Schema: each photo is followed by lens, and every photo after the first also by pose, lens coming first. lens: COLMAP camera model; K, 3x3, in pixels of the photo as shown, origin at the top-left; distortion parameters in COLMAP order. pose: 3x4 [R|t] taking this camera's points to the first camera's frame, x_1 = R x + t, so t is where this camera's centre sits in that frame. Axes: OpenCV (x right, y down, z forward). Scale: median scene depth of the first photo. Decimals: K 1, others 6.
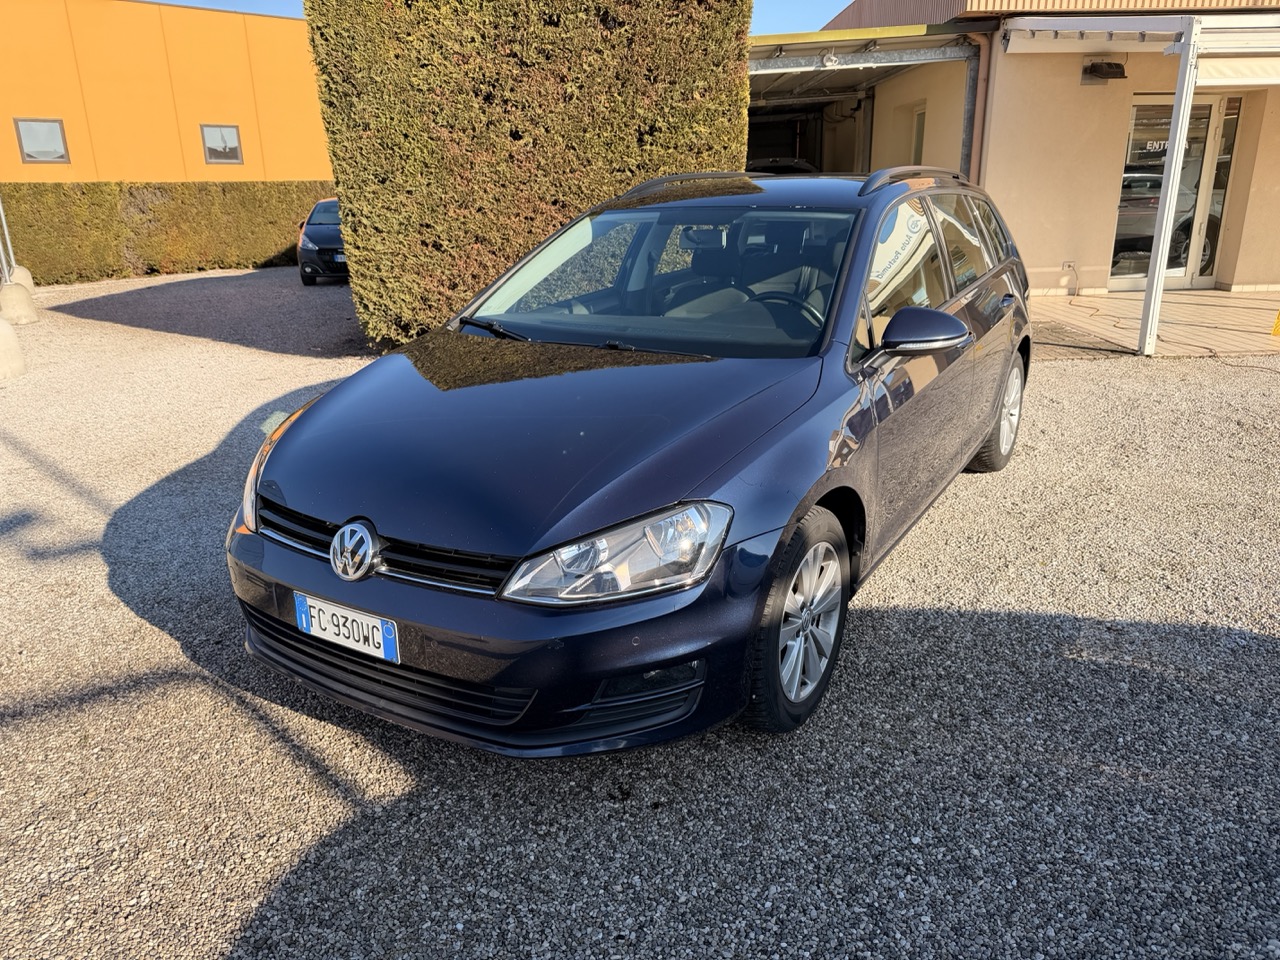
lens RADIAL K [[897.1, 0, 635.3], [0, 897.1, 480.3], [0, 0, 1]] dist [0.028327, -0.038052]
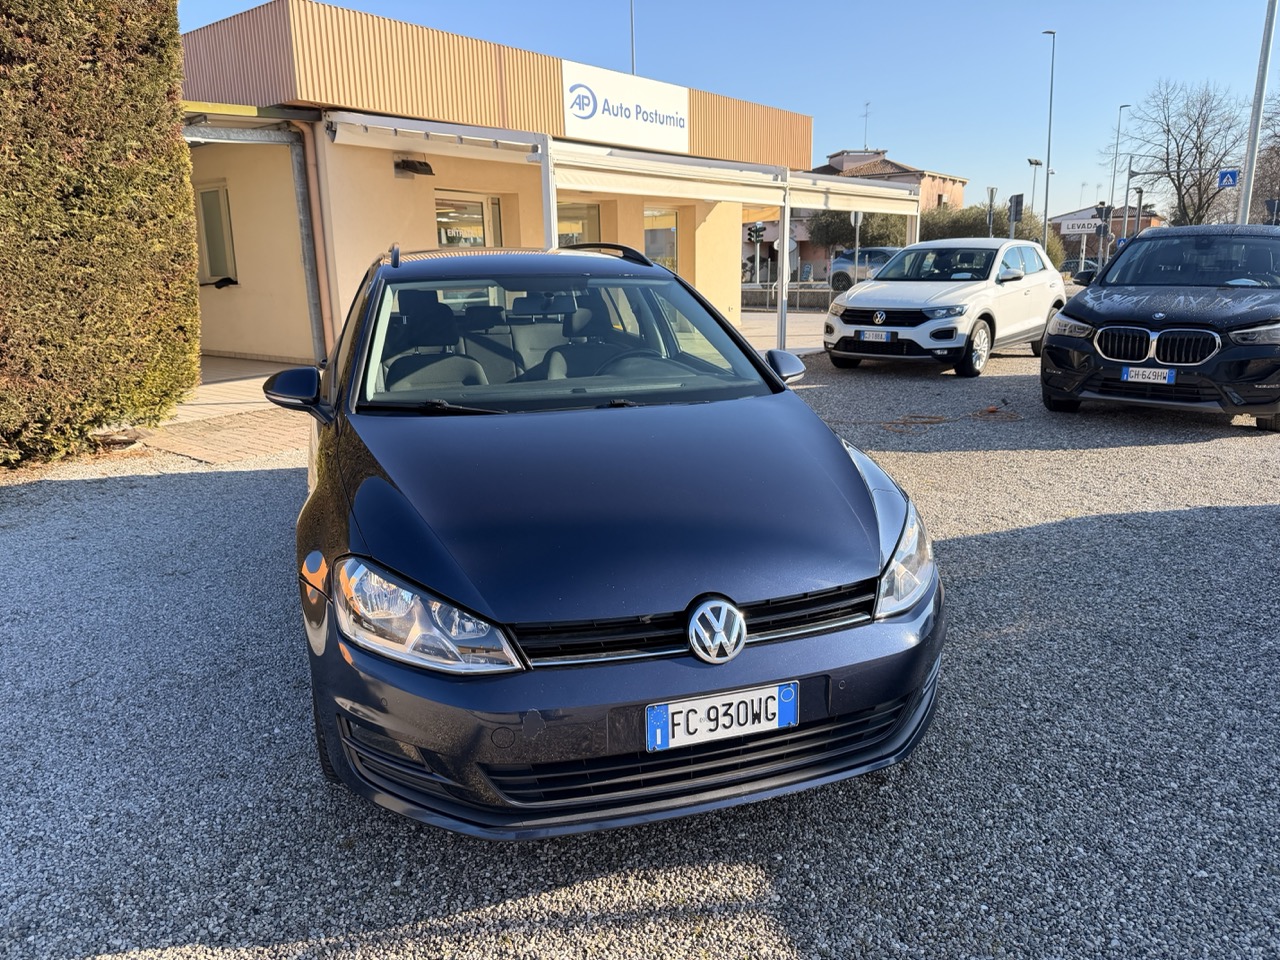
lens RADIAL K [[897.1, 0, 632.1], [0, 897.1, 480.4], [0, 0, 1]] dist [0.028327, -0.038052]
pose [[0.651640, -0.168790, 0.739510, -0.310556], [0.231183, 0.972738, 0.018310, -0.032676], [-0.722440, 0.159030, 0.672897, 0.128617]]
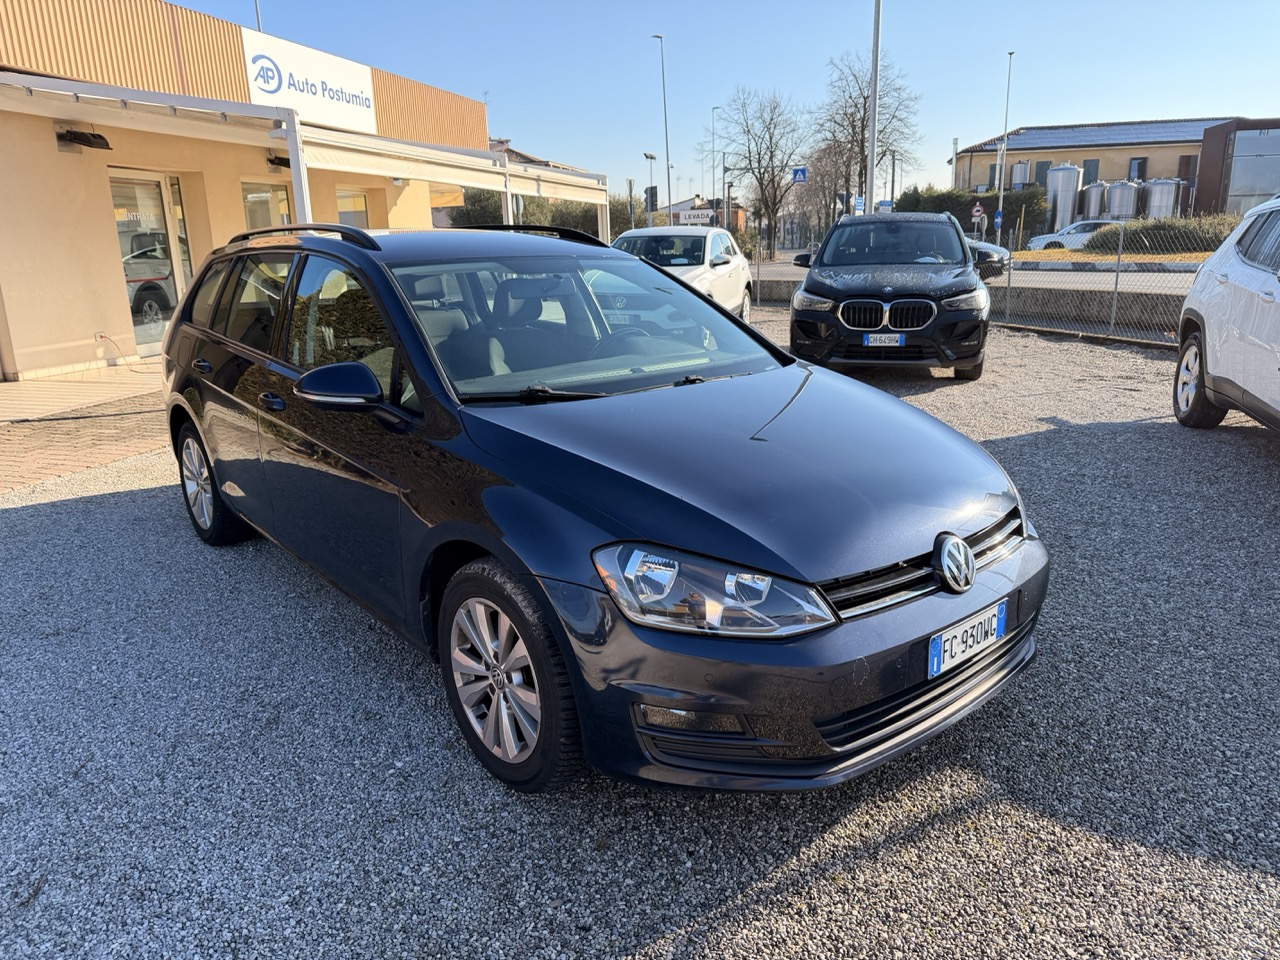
lens RADIAL K [[897.1, 0, 623.7], [0, 897.1, 482.4], [0, 0, 1]] dist [0.028327, -0.038052]
pose [[0.300965, -0.232430, 0.924876, -0.416173], [0.304149, 0.942589, 0.137908, -0.082401], [-0.903833, 0.239795, 0.354380, 0.291118]]
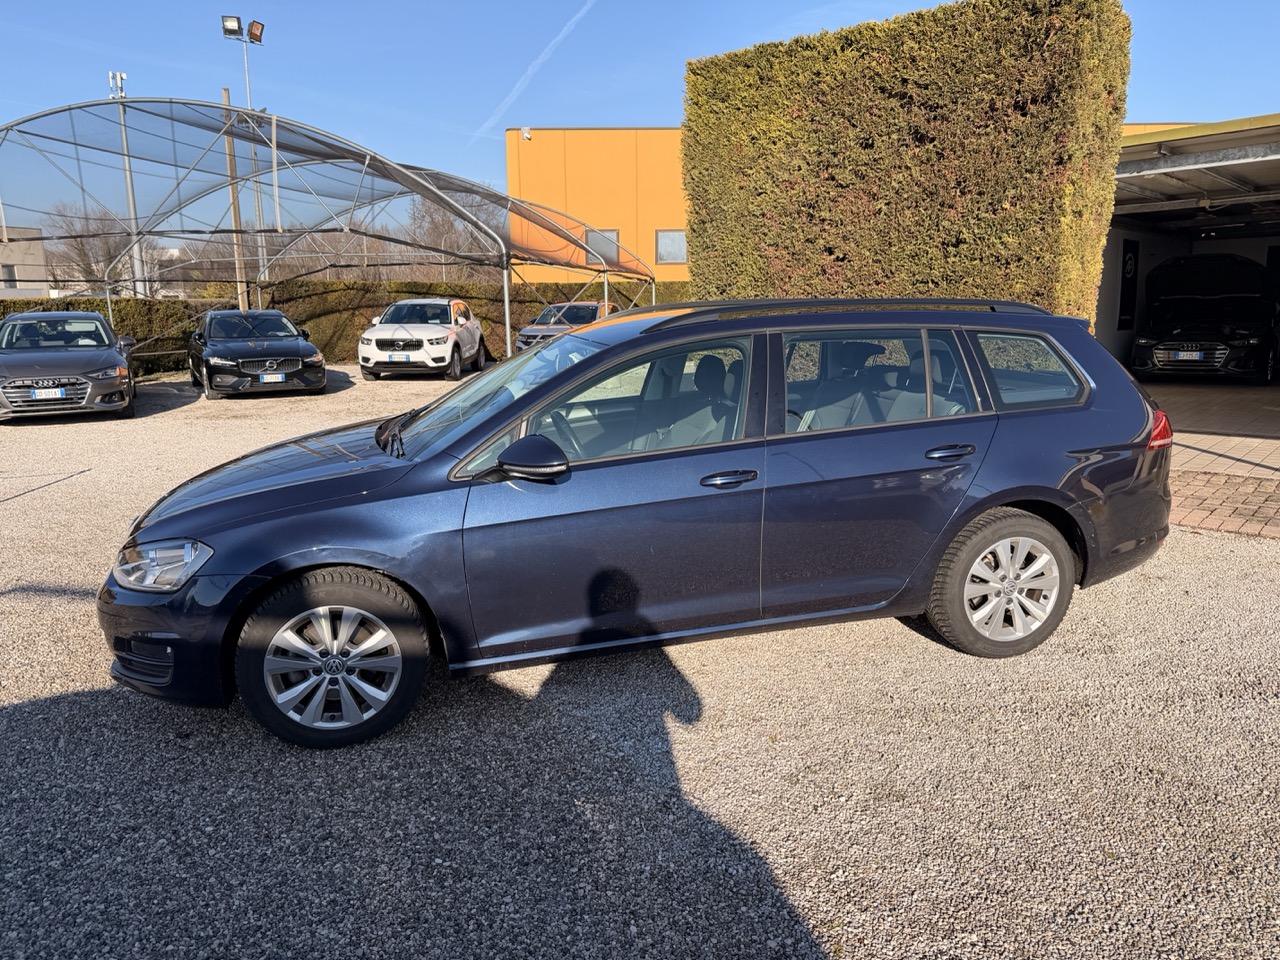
lens RADIAL K [[897.1, 0, 639.6], [0, 897.1, 482.5], [0, 0, 1]] dist [0.028327, -0.038052]
pose [[0.733853, 0.150741, -0.662372, 0.454367], [-0.206275, 0.978477, -0.005857, -0.063724], [0.647232, 0.140928, 0.749152, 0.099042]]
